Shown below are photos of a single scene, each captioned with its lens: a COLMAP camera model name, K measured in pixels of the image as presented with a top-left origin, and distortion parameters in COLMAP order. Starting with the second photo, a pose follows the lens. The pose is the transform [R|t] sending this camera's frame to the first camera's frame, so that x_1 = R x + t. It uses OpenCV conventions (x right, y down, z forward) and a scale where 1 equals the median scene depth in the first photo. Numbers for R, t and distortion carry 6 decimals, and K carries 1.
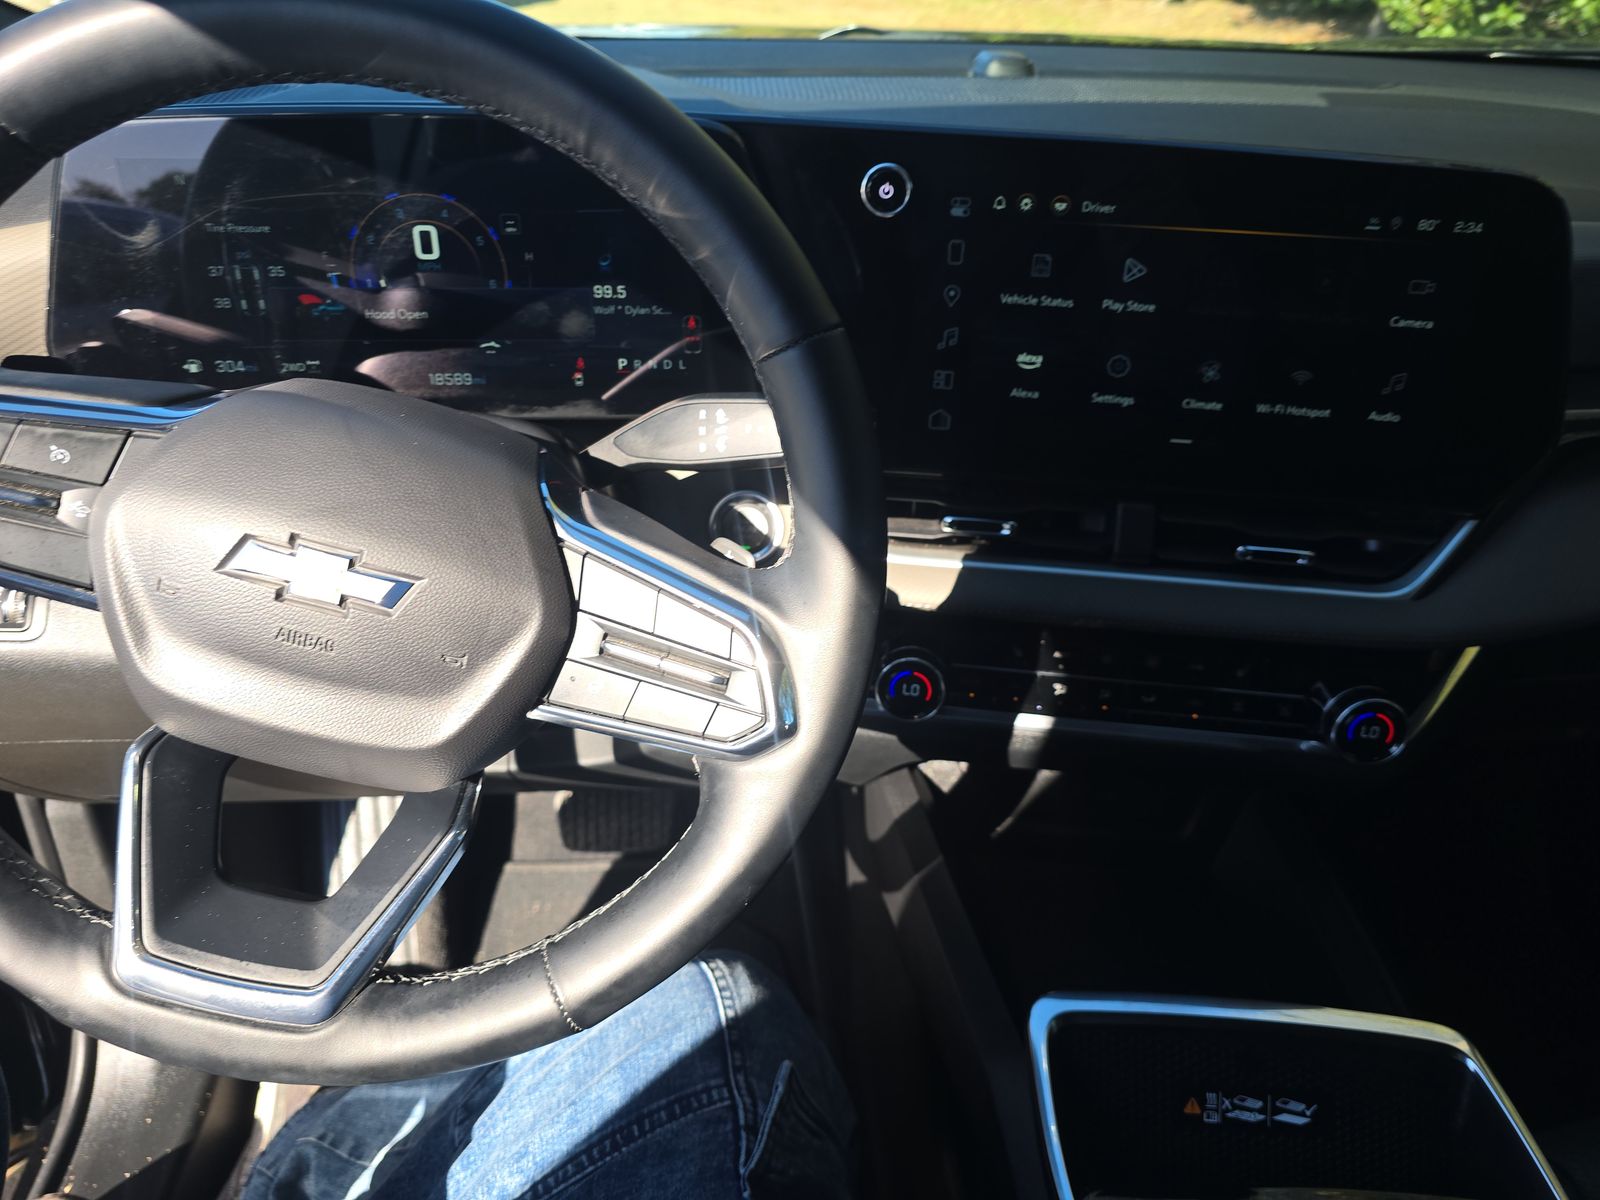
lens RADIAL K [[1081.4, 0, 750.4], [0, 1081.4, 564.2], [0, 0, 1]] dist [0.016676, -0.034269]
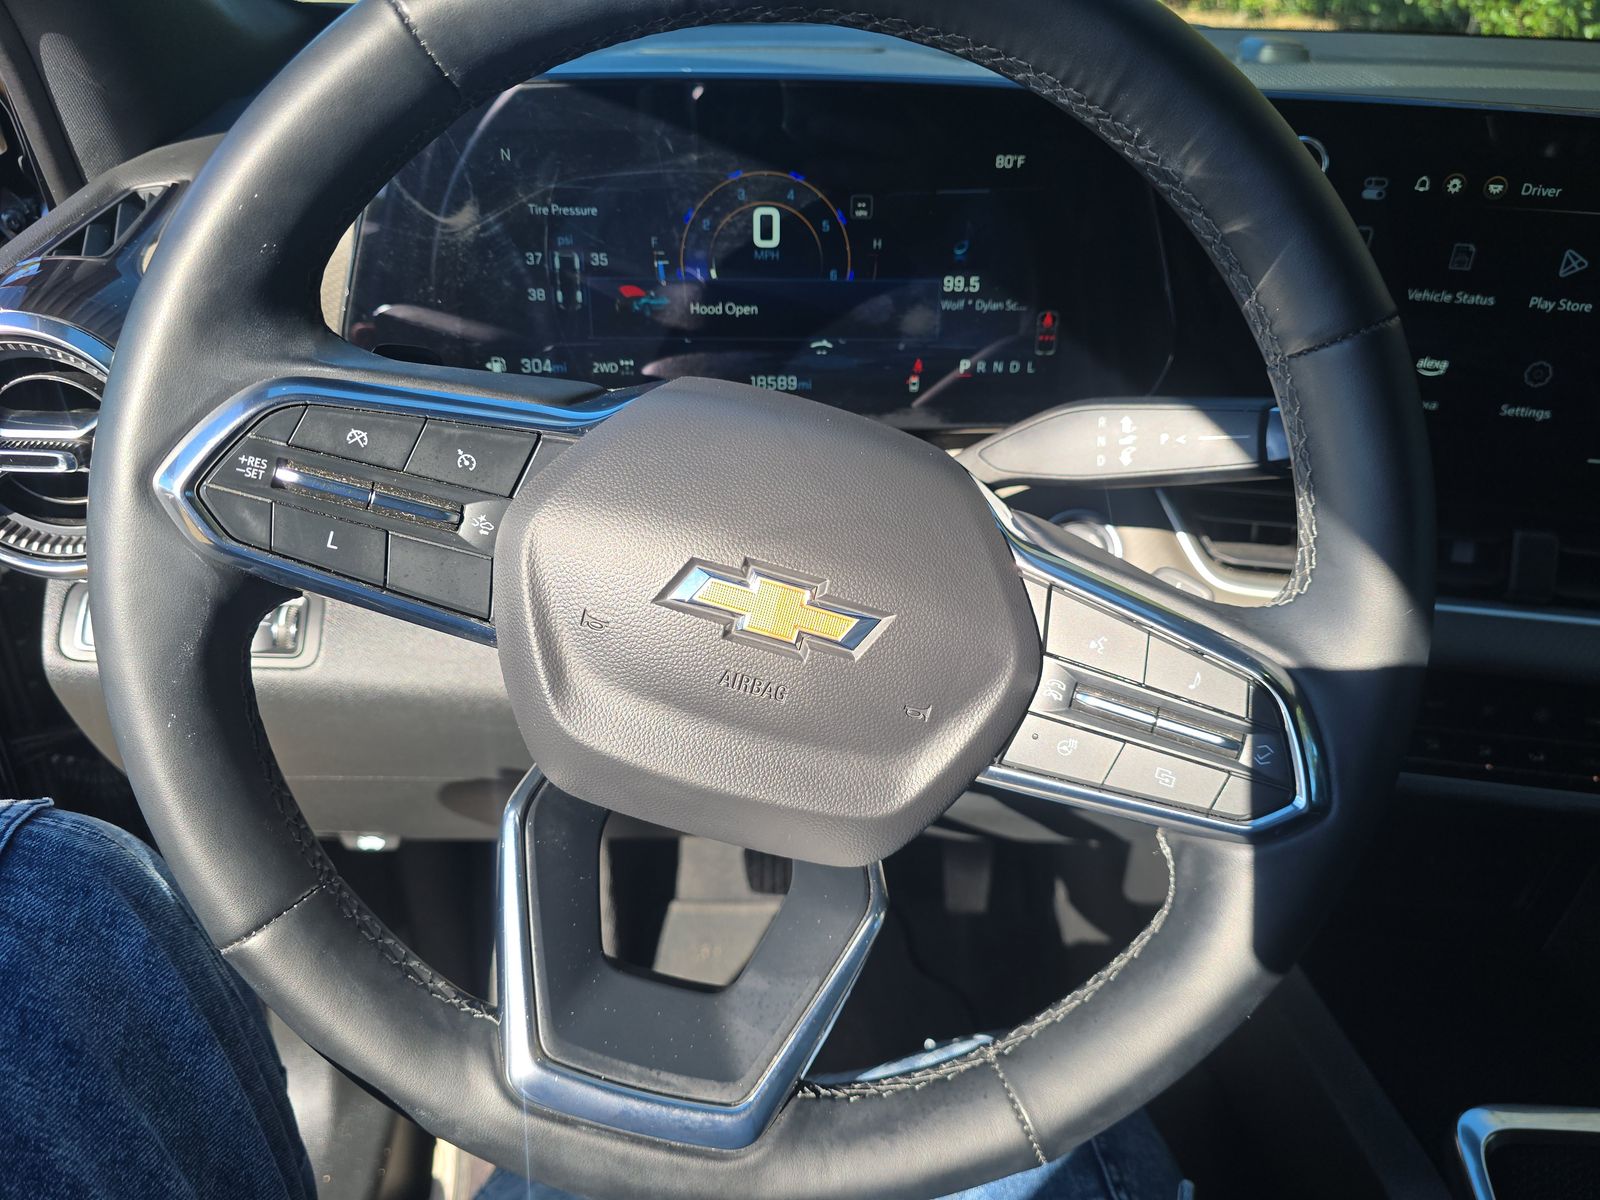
lens RADIAL K [[1081.4, 0, 738.6], [0, 1081.4, 559.4], [0, 0, 1]] dist [0.016676, -0.034269]
pose [[0.998899, 0.014939, -0.044471, -0.347928], [-0.015851, 0.999670, -0.020223, -0.009252], [0.044154, 0.020906, 0.998806, 0.151082]]
